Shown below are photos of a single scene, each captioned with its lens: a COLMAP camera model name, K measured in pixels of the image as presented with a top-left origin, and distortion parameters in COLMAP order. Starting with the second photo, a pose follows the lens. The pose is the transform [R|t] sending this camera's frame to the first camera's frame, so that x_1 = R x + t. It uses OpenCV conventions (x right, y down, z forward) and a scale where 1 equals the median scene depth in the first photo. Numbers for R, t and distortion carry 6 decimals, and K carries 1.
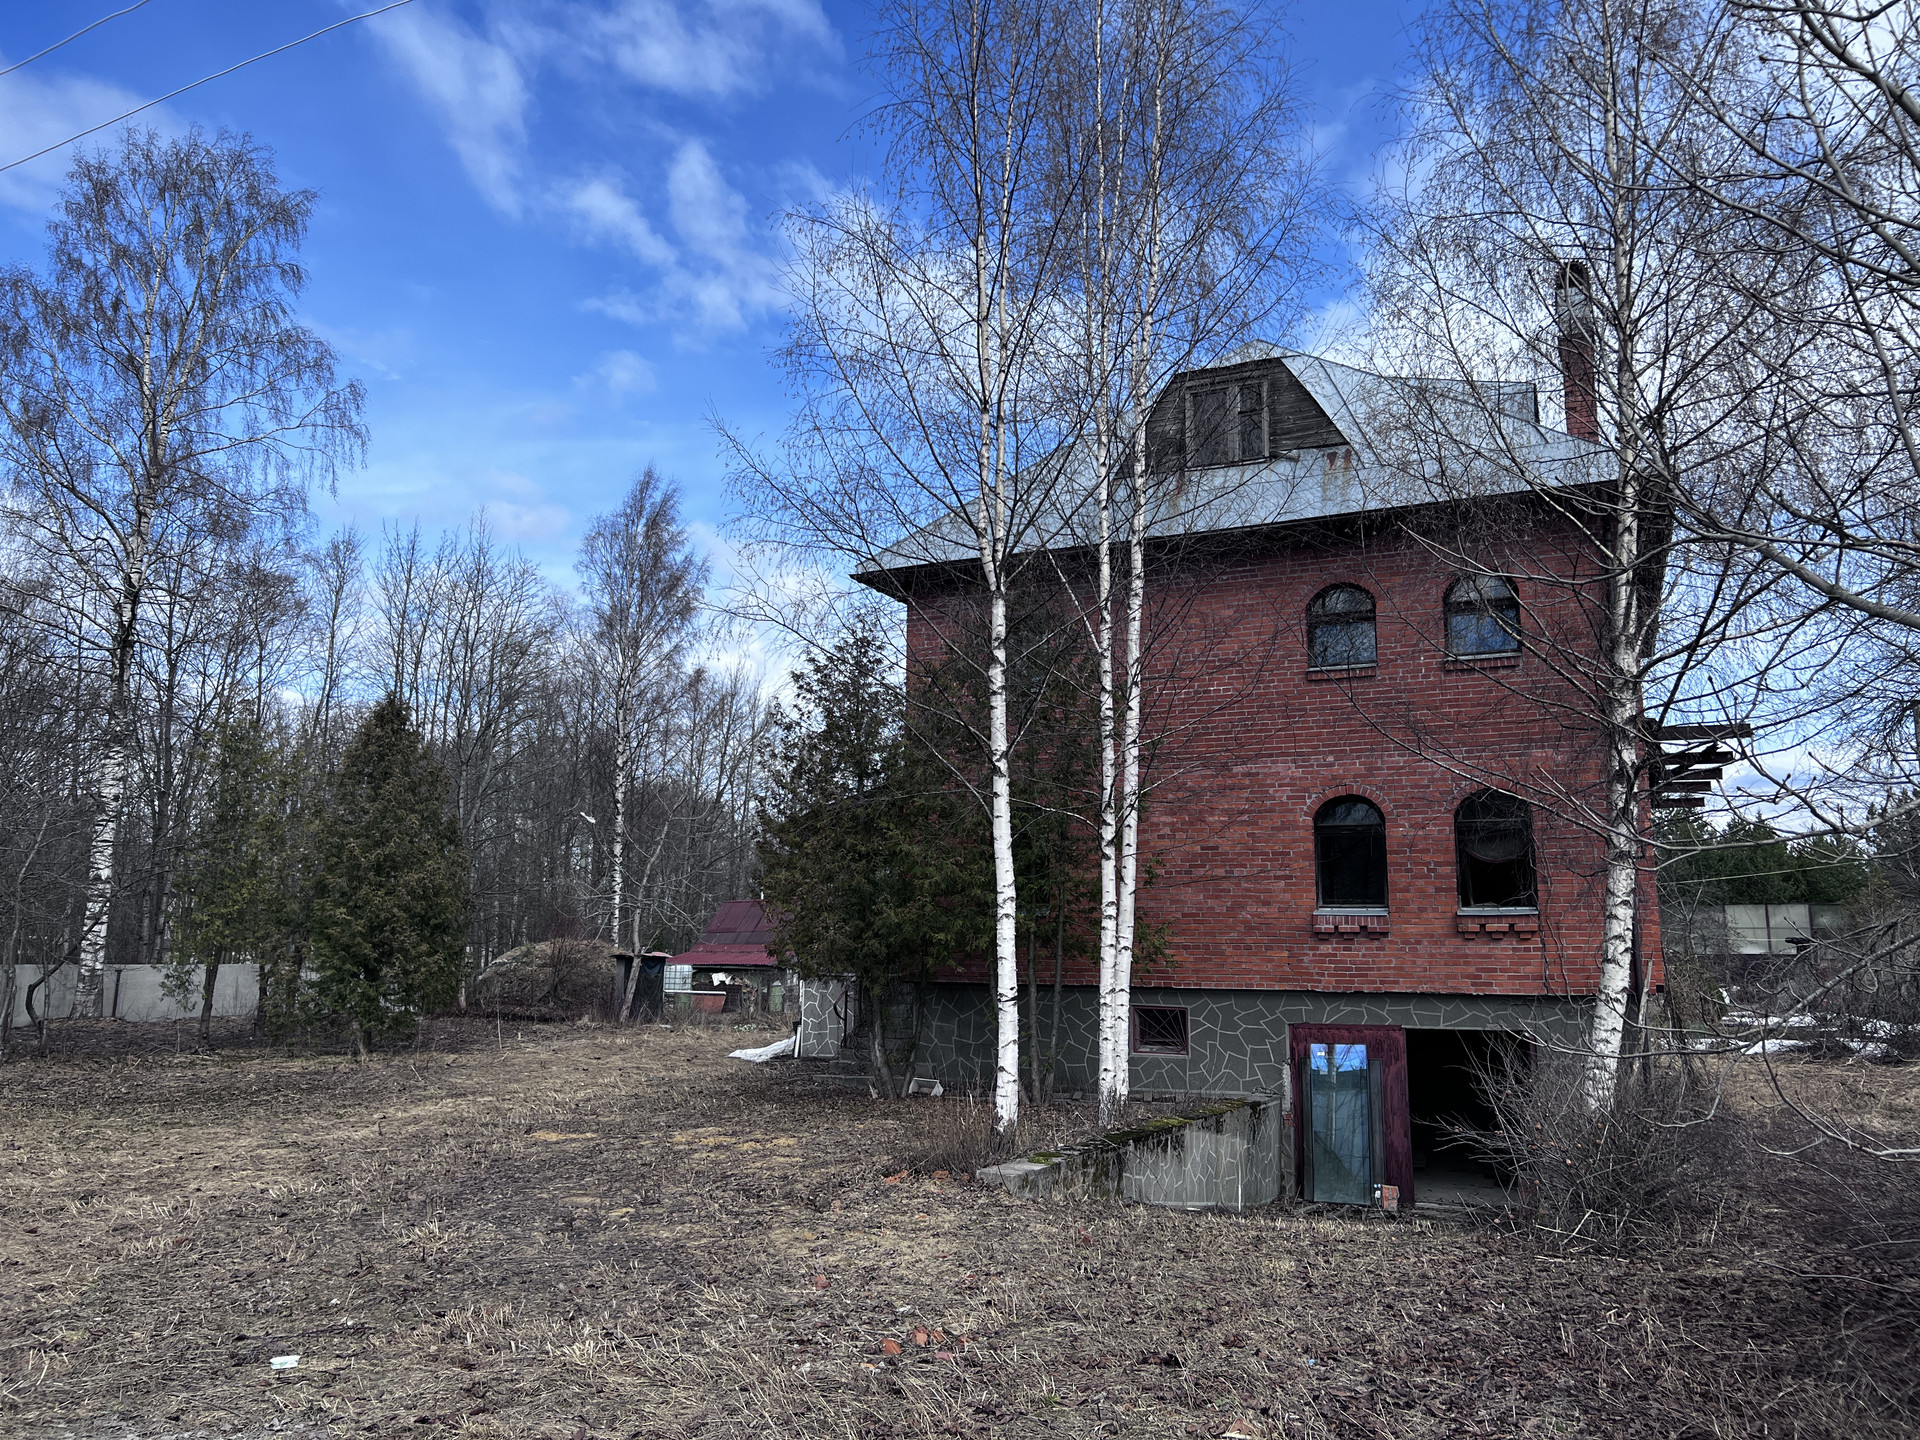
lens RADIAL K [[1438.9, 0, 954.8], [0, 1438.9, 709.2], [0, 0, 1]] dist [0.055603, -0.063715]
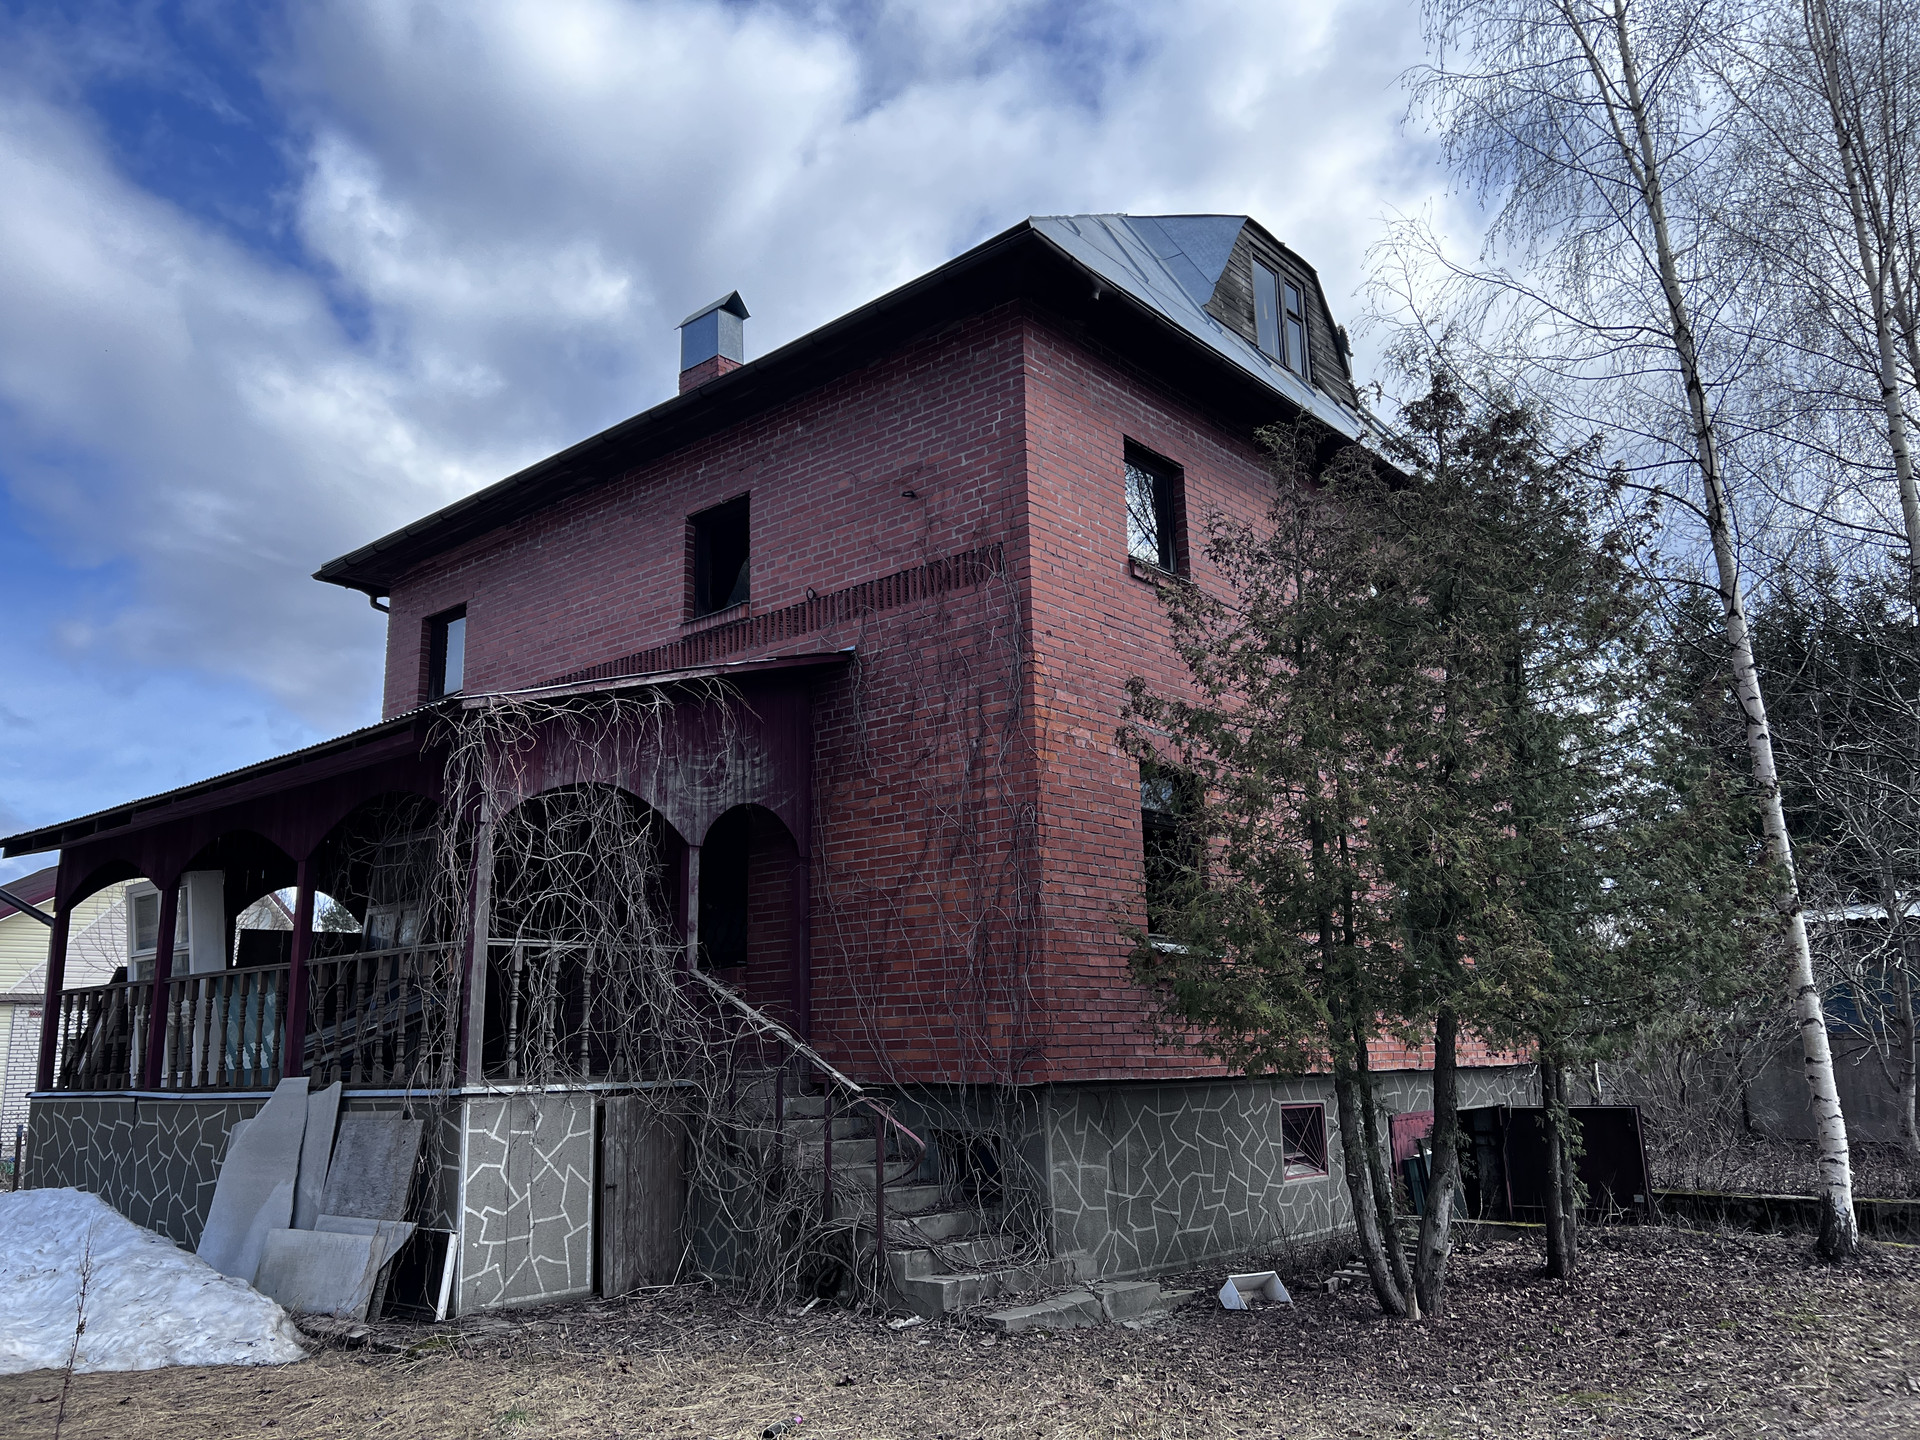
lens RADIAL K [[1456.2, 0, 947.2], [0, 1456.2, 725.8], [0, 0, 1]] dist [0.093646, -0.141407]
pose [[0.292560, 0.197599, 0.935608, -0.596406], [-0.138376, 0.976867, -0.163043, 0.179120], [-0.946182, -0.081766, 0.313135, 1.011436]]
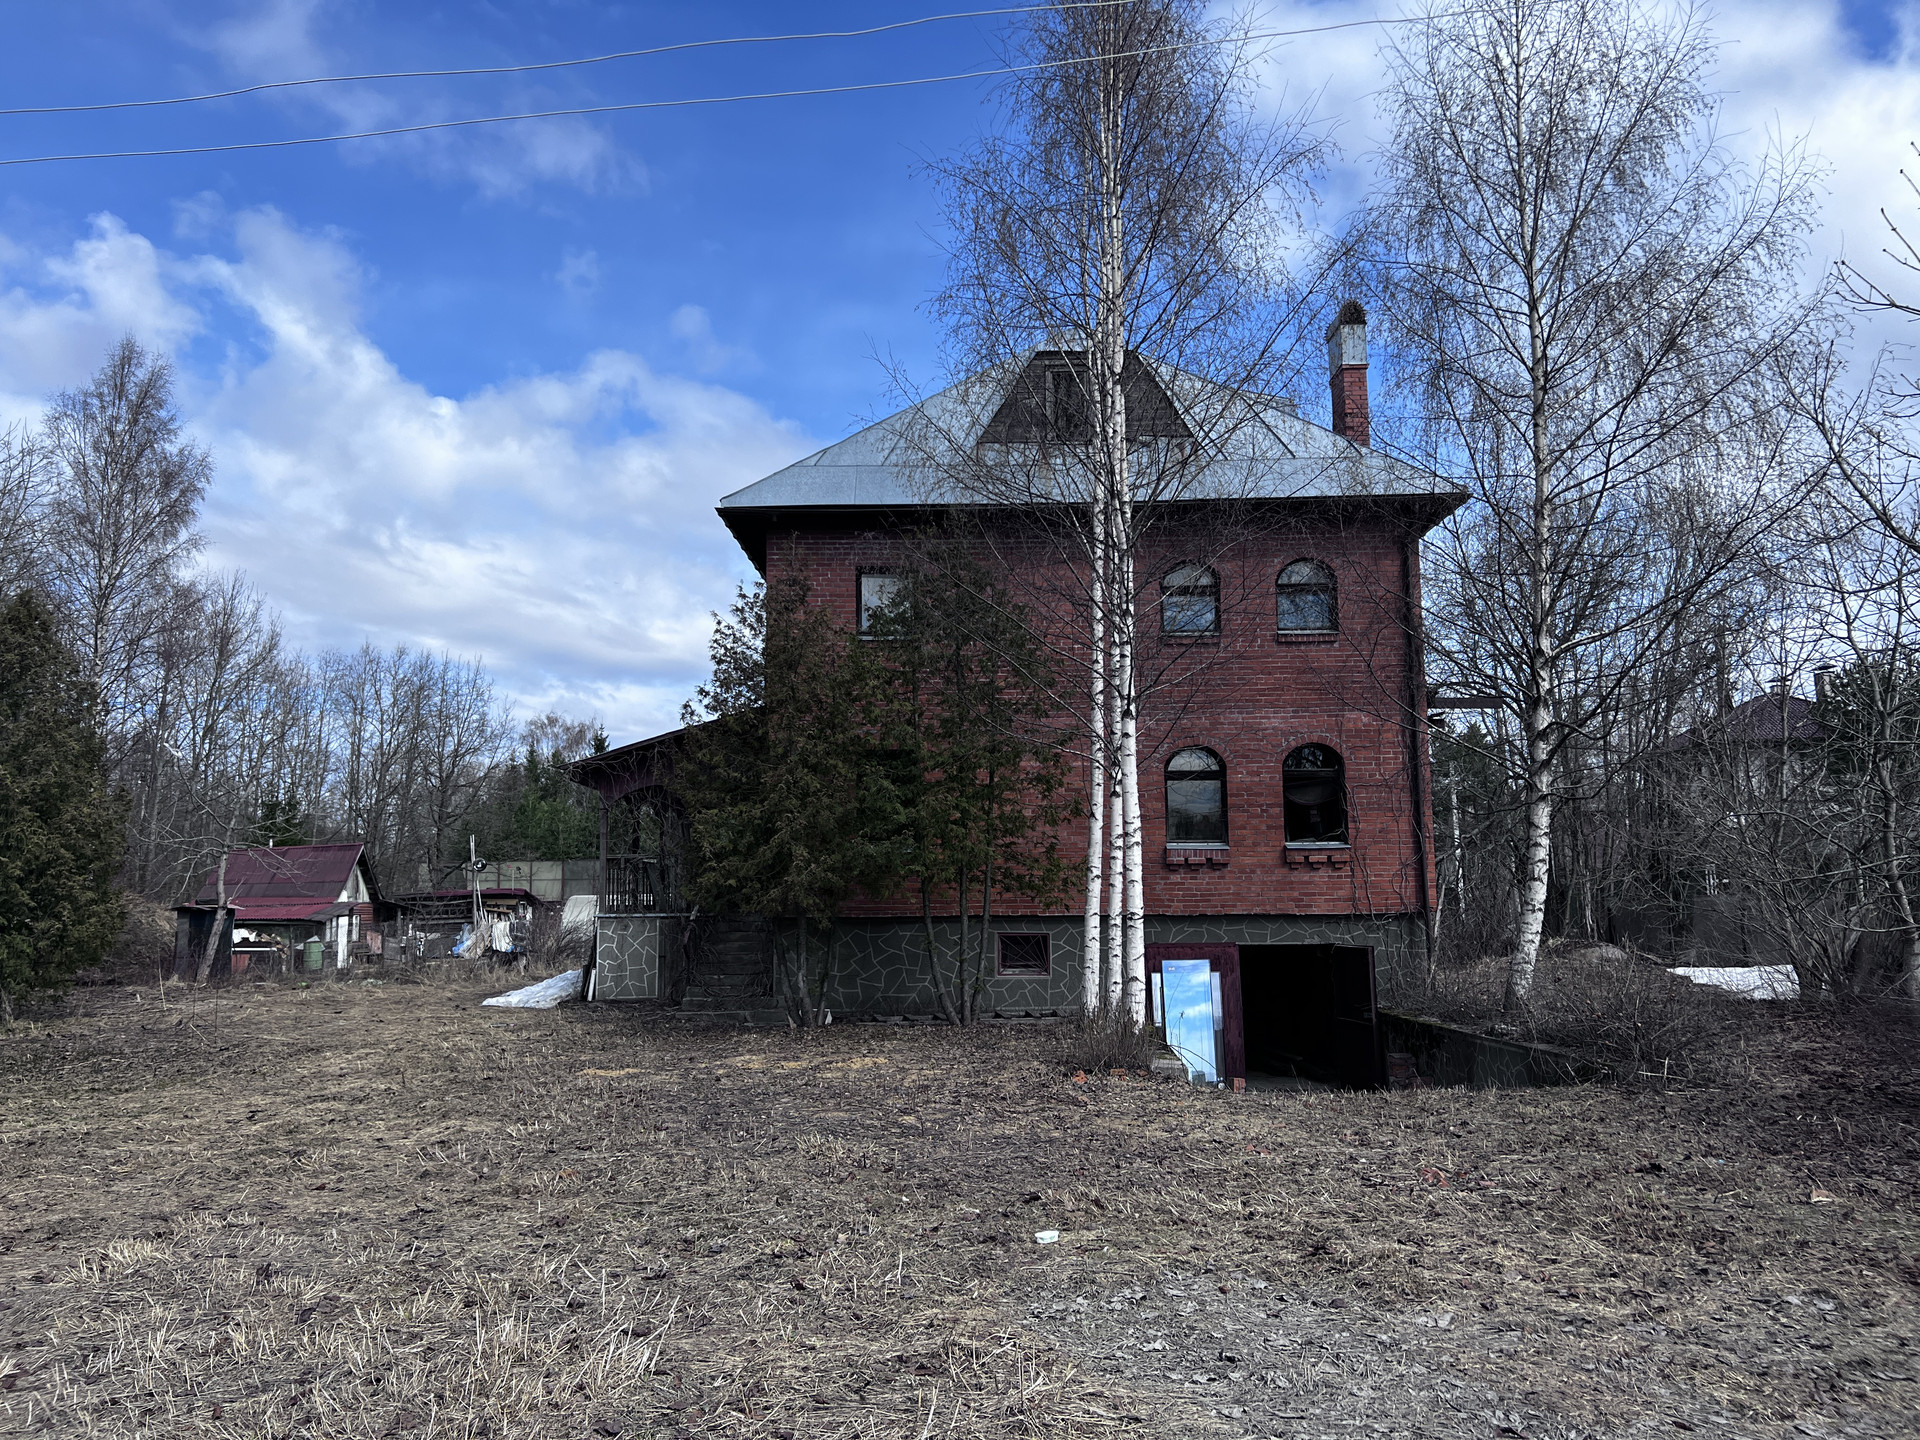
lens RADIAL K [[1453.6, 0, 960.0], [0, 1453.6, 737.5], [0, 0, 1]] dist [0.095017, -0.159095]
pose [[0.916241, 0.030164, 0.399490, -0.368409], [-0.051405, 0.997771, 0.042562, 0.013703], [-0.397316, -0.059533, 0.915749, 0.015343]]
